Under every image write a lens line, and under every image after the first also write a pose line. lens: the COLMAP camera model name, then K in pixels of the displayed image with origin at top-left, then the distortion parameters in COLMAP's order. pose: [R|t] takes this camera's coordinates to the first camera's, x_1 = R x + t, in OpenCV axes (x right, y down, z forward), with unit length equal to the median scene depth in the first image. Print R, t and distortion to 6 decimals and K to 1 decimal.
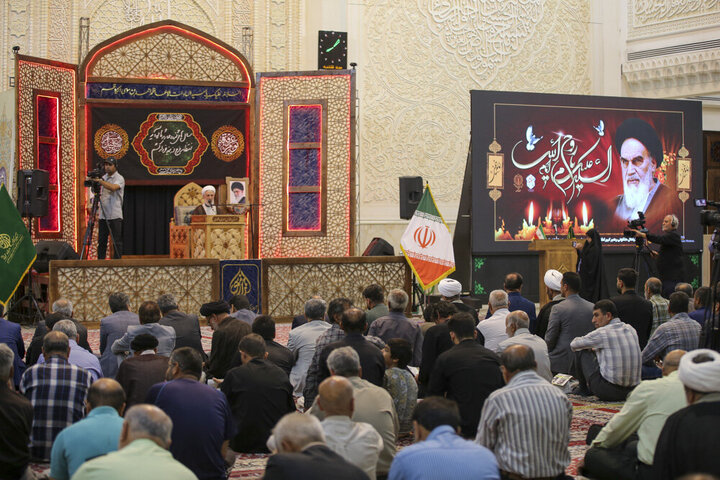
lens RADIAL K [[1436.2, 0, 359.4], [0, 1436.2, 275.1], [0, 0, 1]] dist [-0.295426, -0.075406]
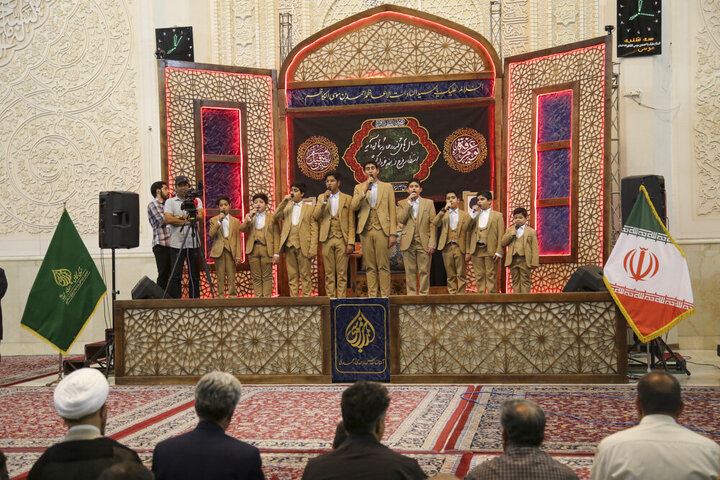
lens RADIAL K [[1072.1, 0, 359.5], [0, 1072.1, 256.1], [0, 0, 1]] dist [0.171830, 0.047047]
pose [[0.795888, -0.016197, -0.605227, 0.239646], [0.001688, 0.999698, -0.024534, -0.017406], [0.605441, 0.018504, 0.795675, 0.496375]]
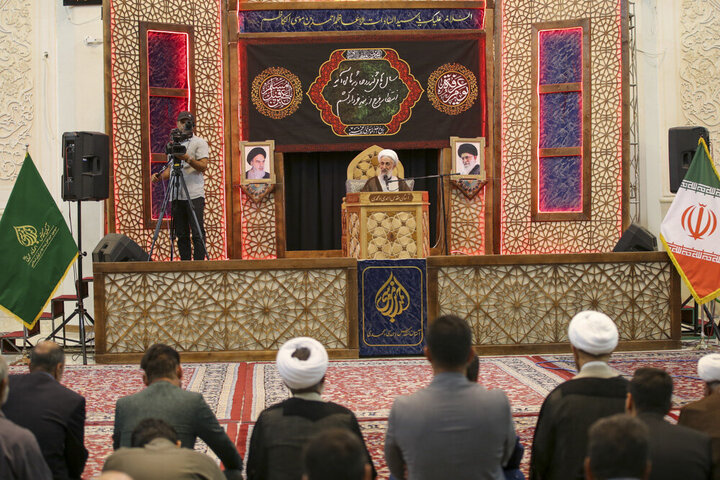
lens RADIAL K [[1436.2, 0, 359.4], [0, 1436.2, 275.1], [0, 0, 1]] dist [-0.295426, -0.075406]
pose [[0.915299, 0.003179, -0.402762, 0.153203], [0.003006, 0.999887, 0.014724, -0.012111], [0.402763, -0.014687, 0.915186, 0.357139]]
